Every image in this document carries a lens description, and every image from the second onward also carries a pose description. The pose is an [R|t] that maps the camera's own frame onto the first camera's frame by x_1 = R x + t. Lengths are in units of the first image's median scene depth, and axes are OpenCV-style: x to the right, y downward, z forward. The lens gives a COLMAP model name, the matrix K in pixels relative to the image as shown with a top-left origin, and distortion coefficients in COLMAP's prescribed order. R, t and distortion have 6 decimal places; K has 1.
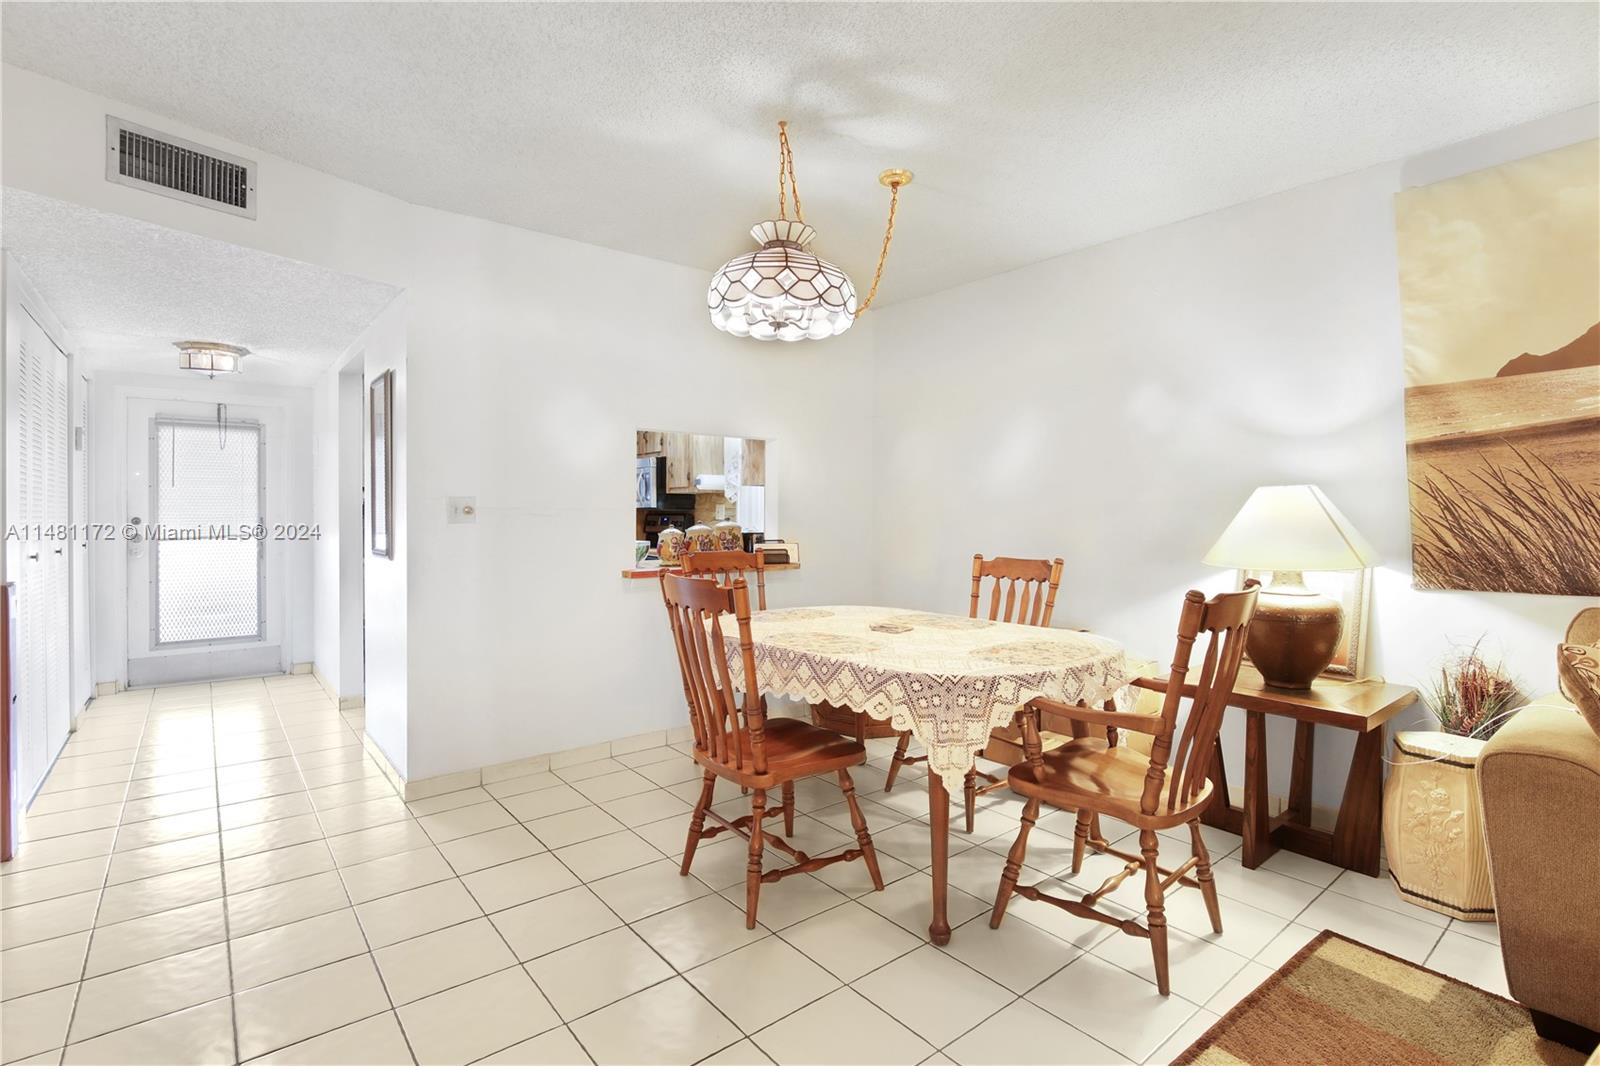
lens RADIAL K [[756.8, 0, 800.0], [0, 756.8, 531.8], [0, 0, 1]] dist [-0.004006, -0.000362]
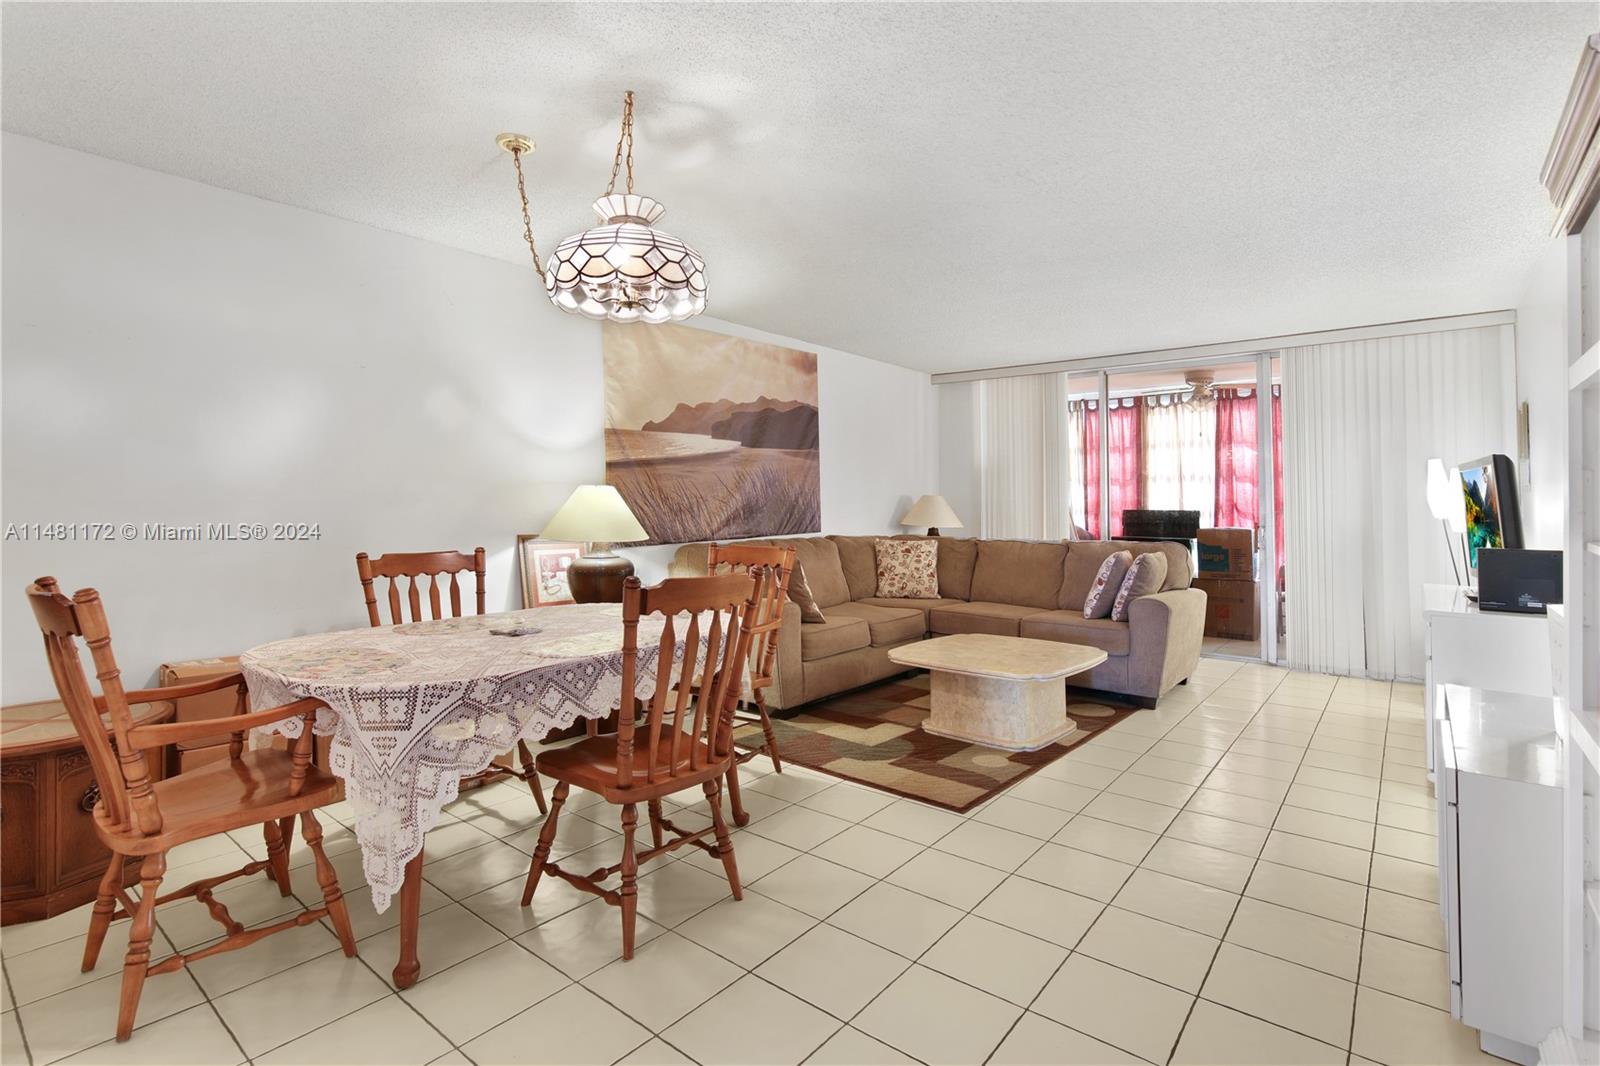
lens RADIAL K [[756.8, 0, 811.5], [0, 756.8, 500.9], [0, 0, 1]] dist [-0.004006, -0.000362]
pose [[-0.192305, 0.003232, 0.981330, -0.919711], [0.022868, 0.999738, 0.001188, -0.023374], [-0.981069, 0.022670, -0.192328, 0.894080]]
